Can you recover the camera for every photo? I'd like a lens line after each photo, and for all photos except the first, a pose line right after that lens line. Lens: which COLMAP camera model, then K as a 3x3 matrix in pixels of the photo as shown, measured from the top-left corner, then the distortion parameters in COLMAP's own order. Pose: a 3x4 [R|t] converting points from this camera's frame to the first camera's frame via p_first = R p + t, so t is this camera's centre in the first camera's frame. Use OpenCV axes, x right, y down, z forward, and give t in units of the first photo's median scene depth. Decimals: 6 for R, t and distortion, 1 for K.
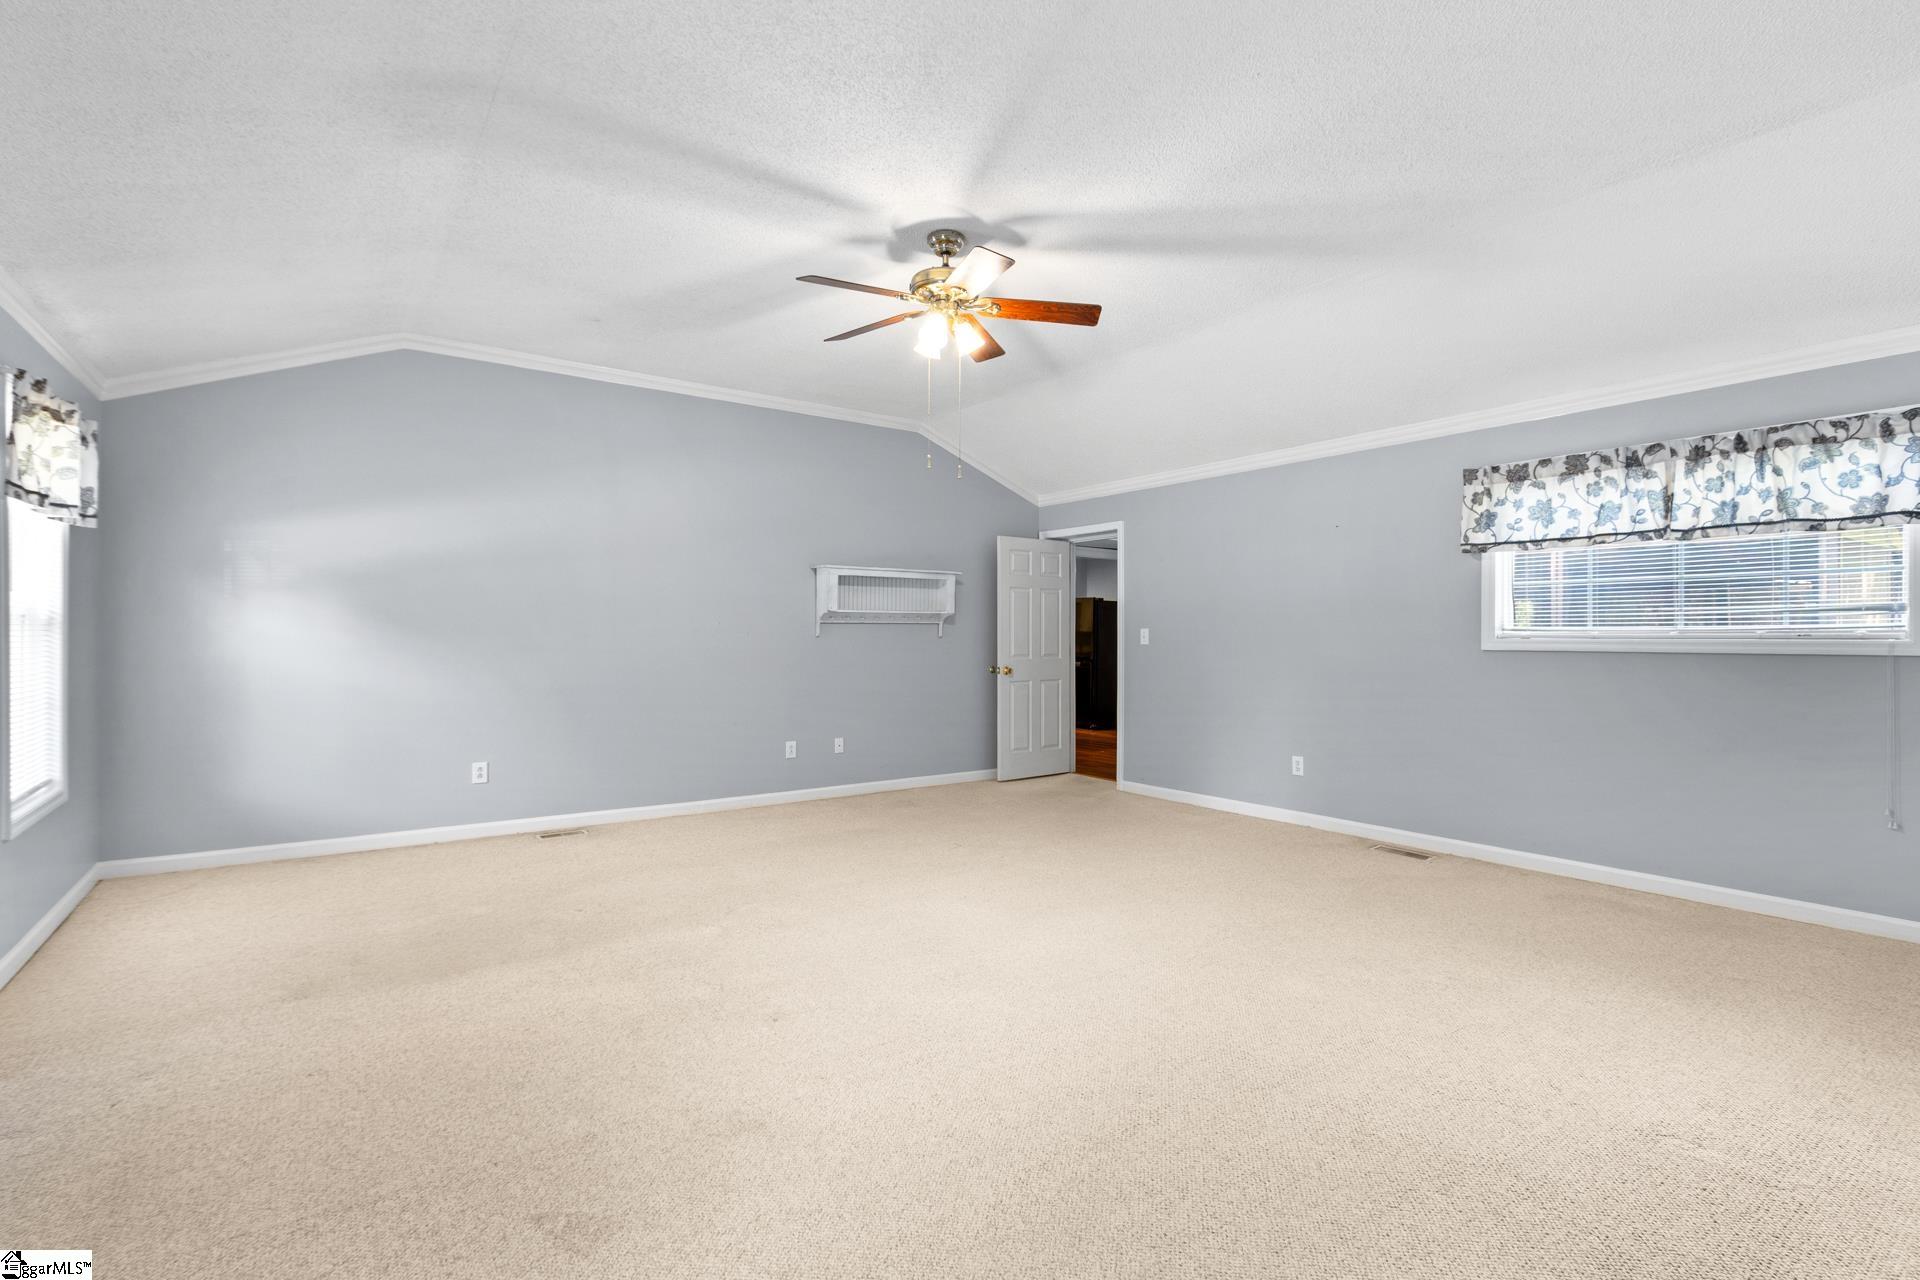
lens RADIAL K [[899.8, 0, 969.9], [0, 899.8, 633.0], [0, 0, 1]] dist [-0.000045, -0.001098]
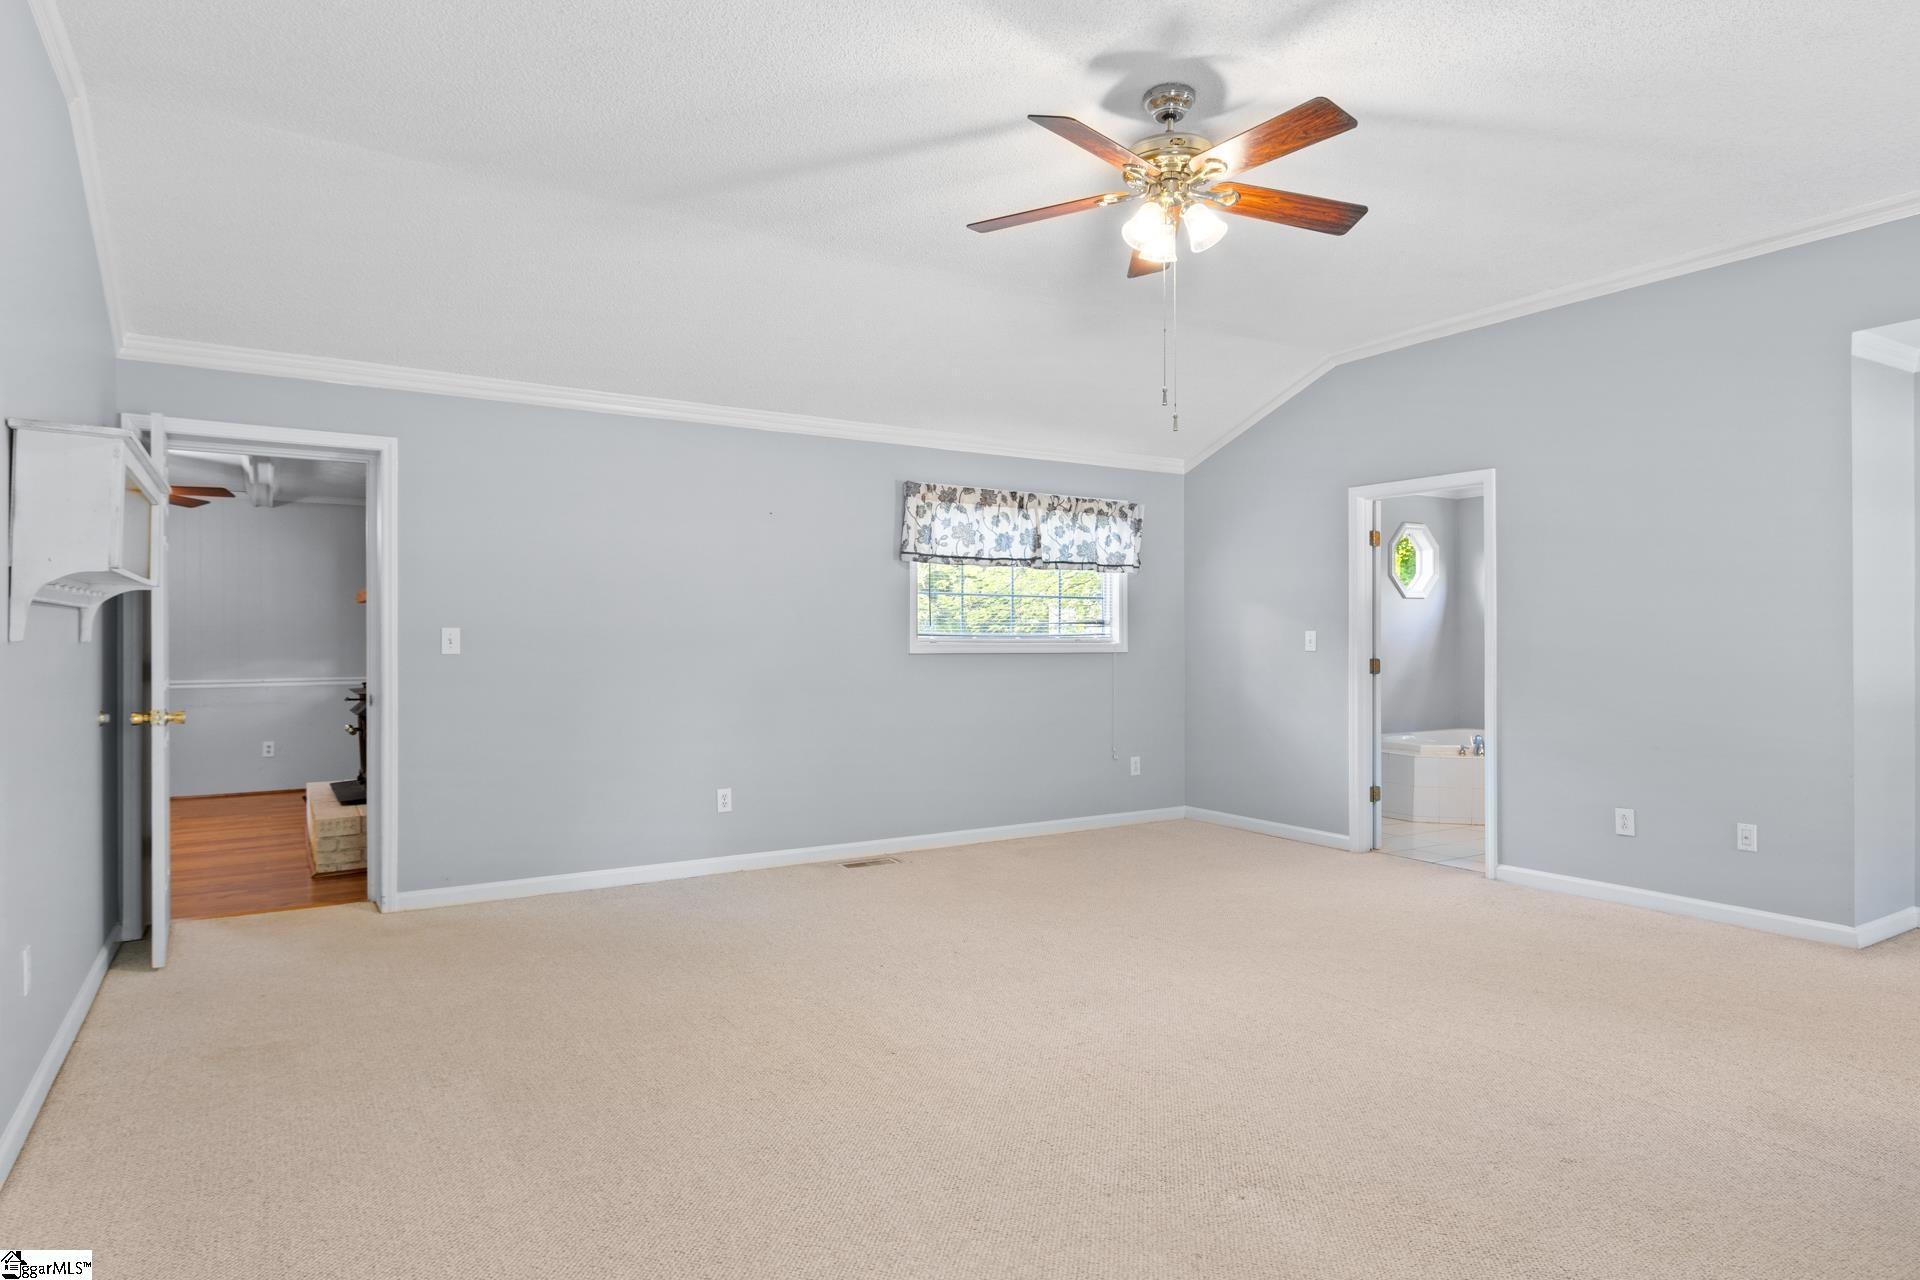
lens RADIAL K [[1085.0, 0, 961.1], [0, 1085.0, 644.5], [0, 0, 1]] dist [-0.004460, 0.001852]
pose [[0.067896, -0.003787, 0.997685, -0.772948], [-0.003629, 0.999985, 0.004042, 0.002993], [-0.997686, -0.003895, 0.067881, 0.933546]]
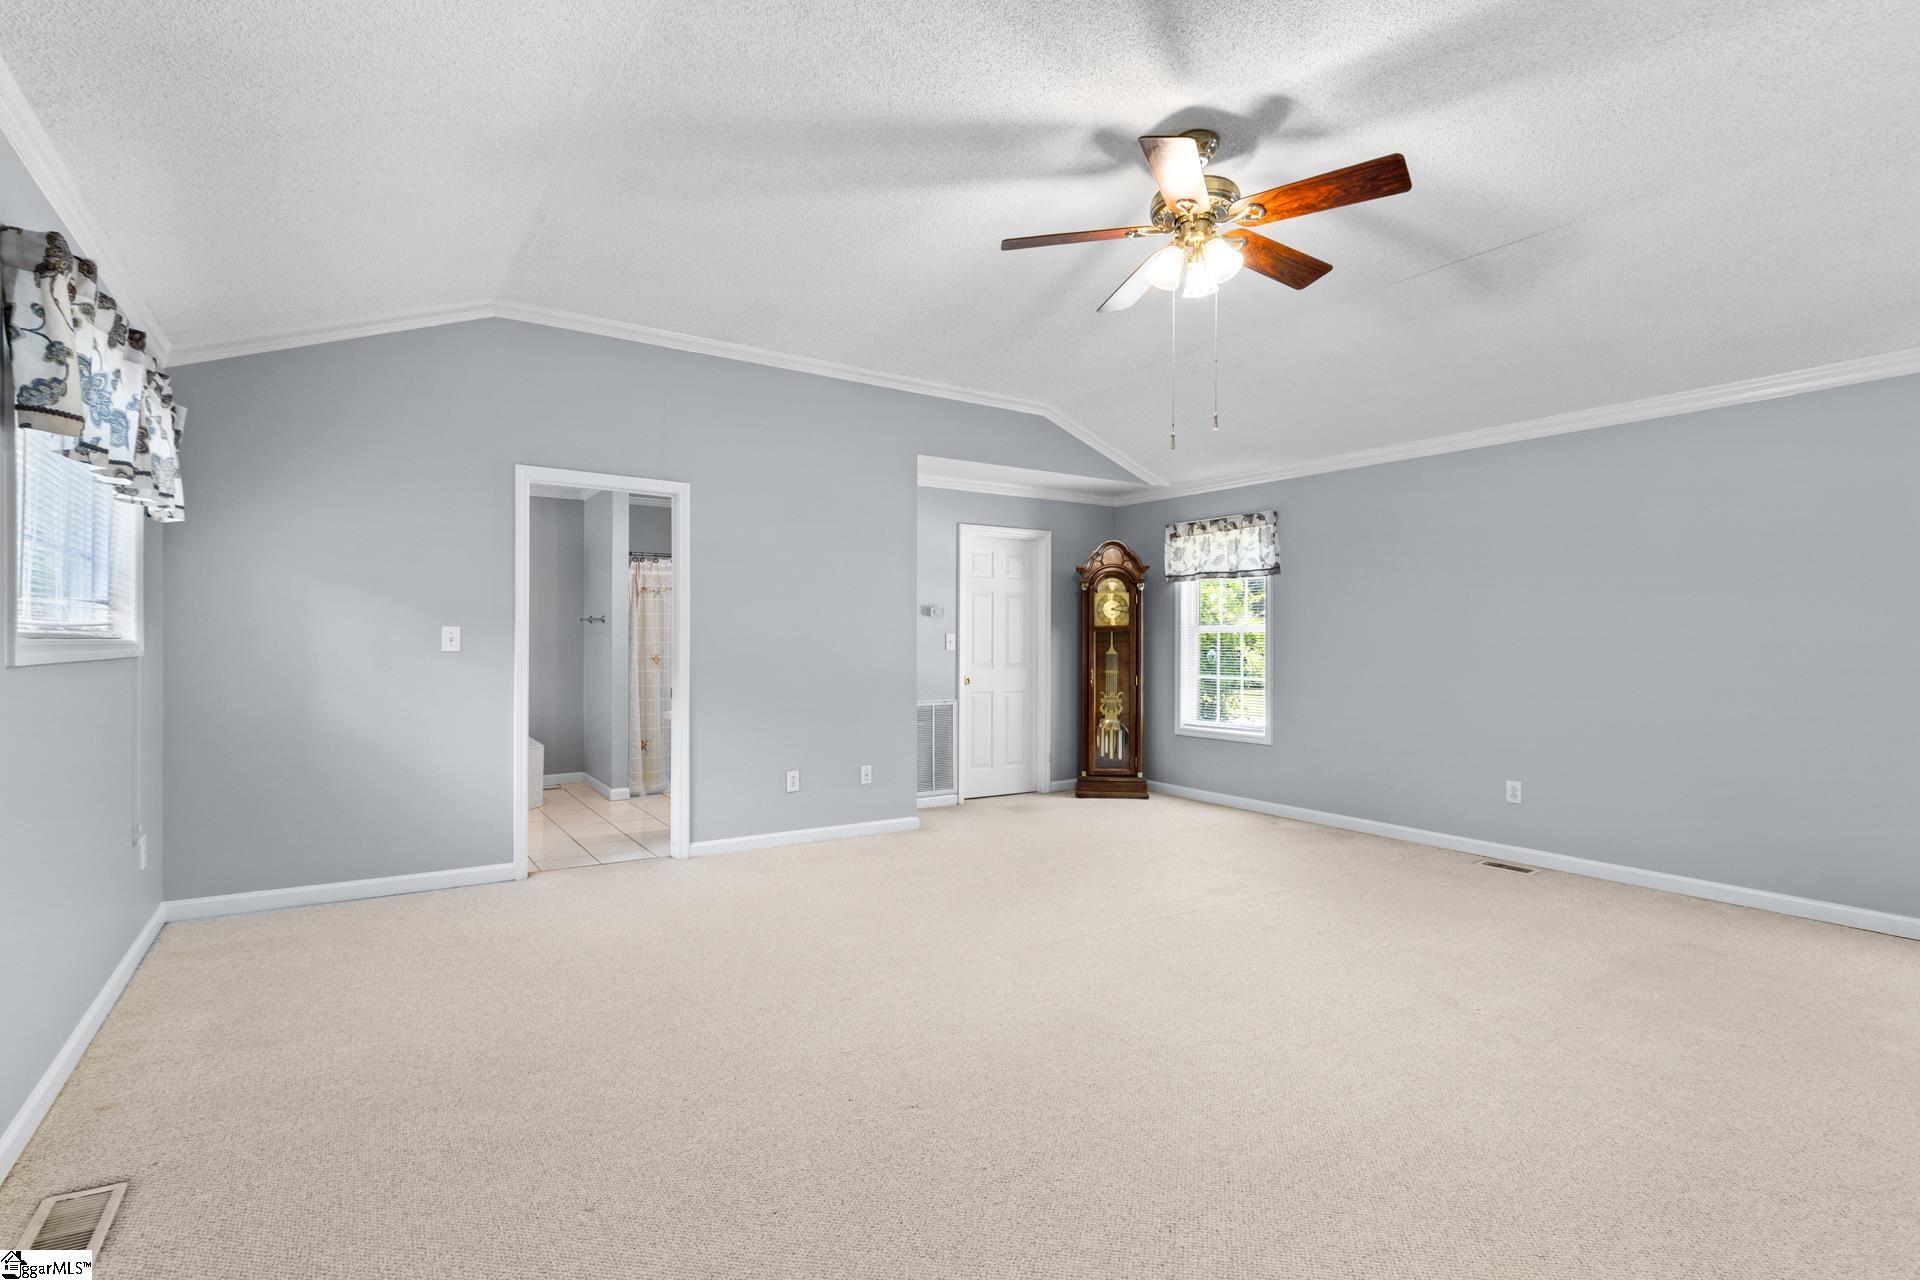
lens RADIAL K [[899.8, 0, 953.8], [0, 899.8, 644.1], [0, 0, 1]] dist [-0.000045, -0.001098]
pose [[-0.998643, -0.006431, 0.051672, 0.120048], [-0.006593, 0.999974, -0.002965, 0.007228], [-0.051651, -0.003301, -0.998660, 1.522201]]
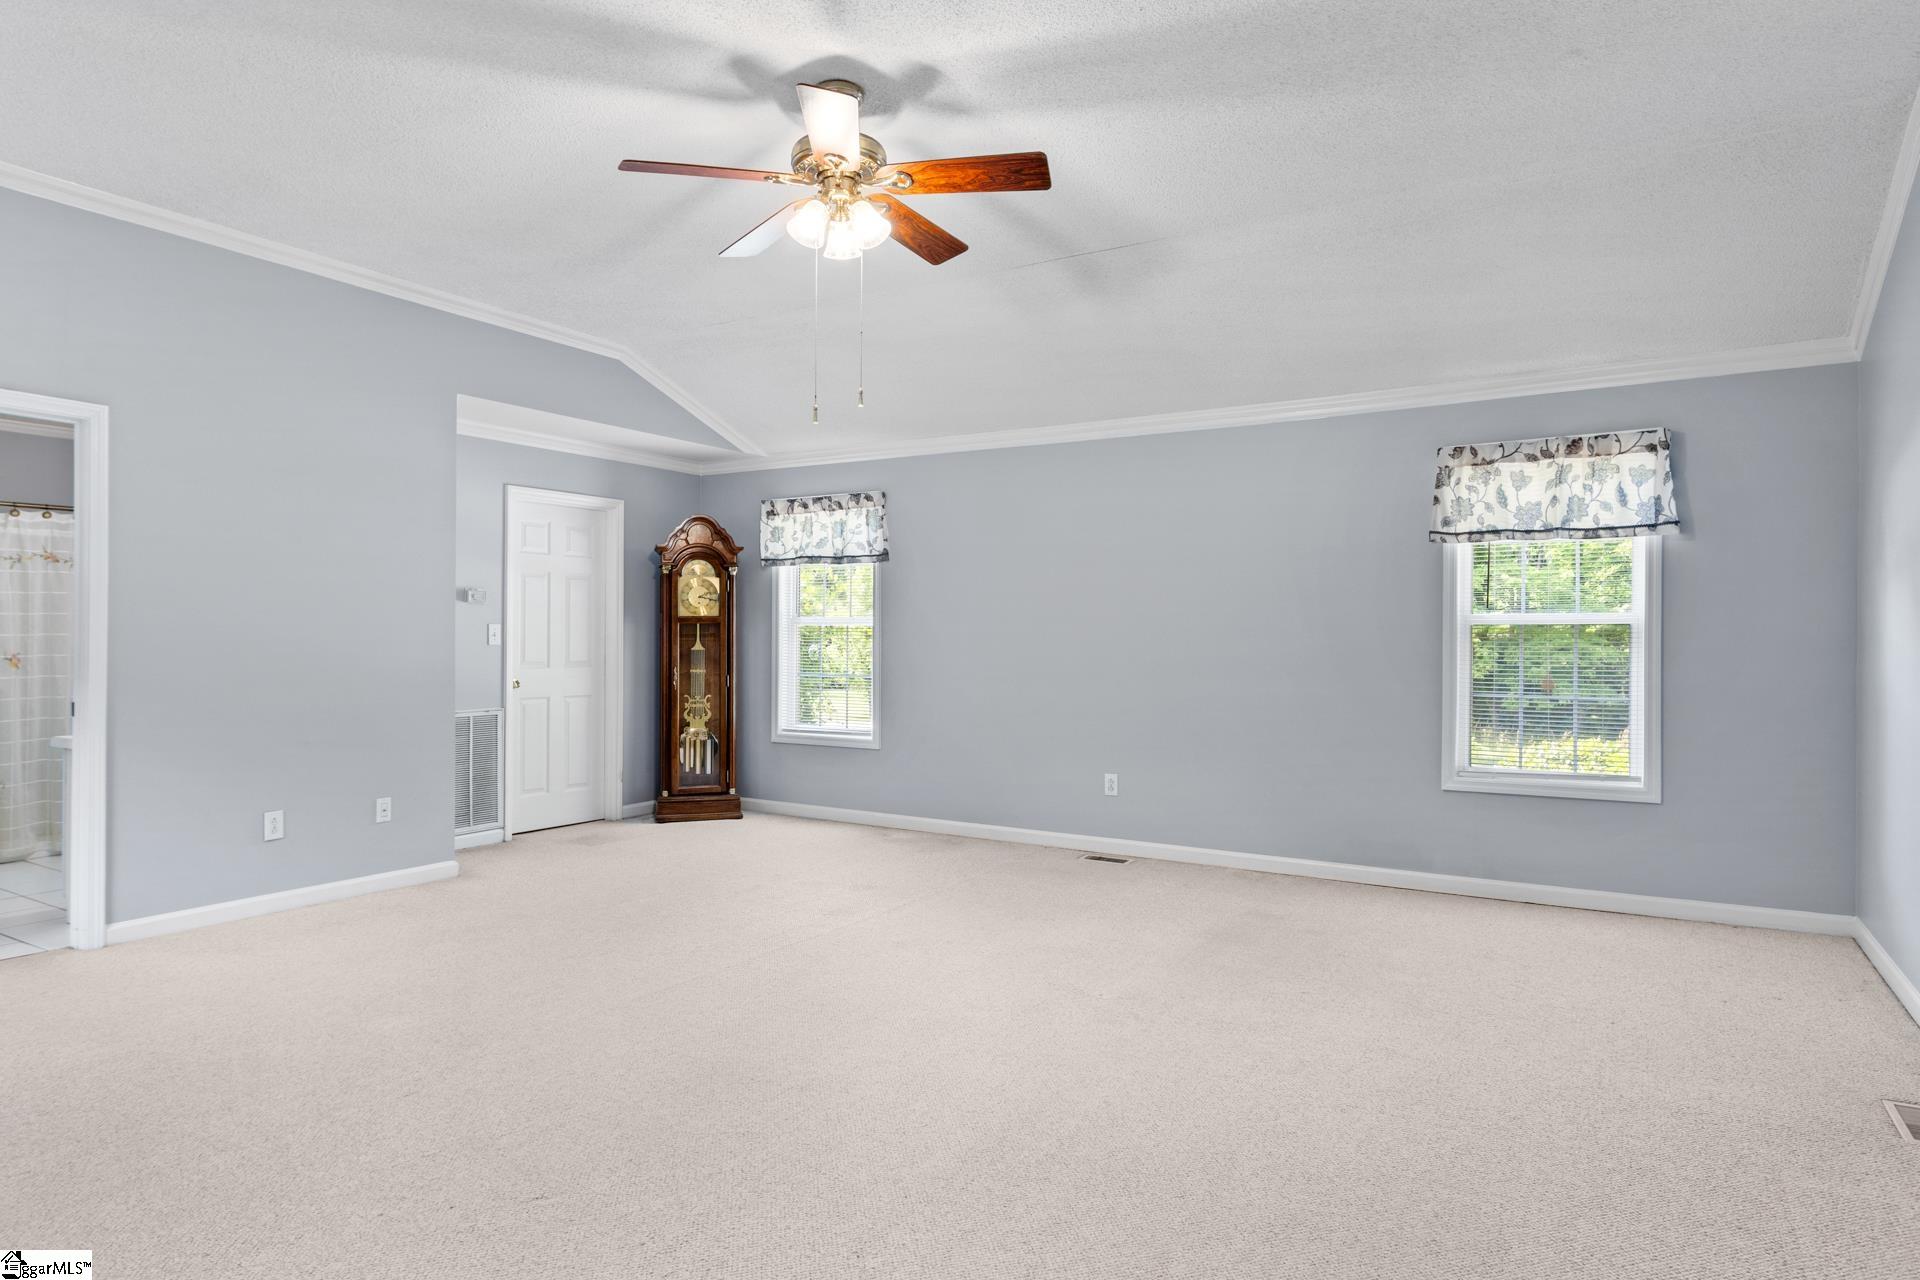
lens RADIAL K [[1085.0, 0, 946.8], [0, 1085.0, 633.3], [0, 0, 1]] dist [-0.004460, 0.001852]
pose [[-0.928005, -0.008849, -0.372463, 0.182561], [-0.005597, 0.999936, -0.009811, 0.007652], [0.372526, -0.007020, -0.927995, 1.558166]]
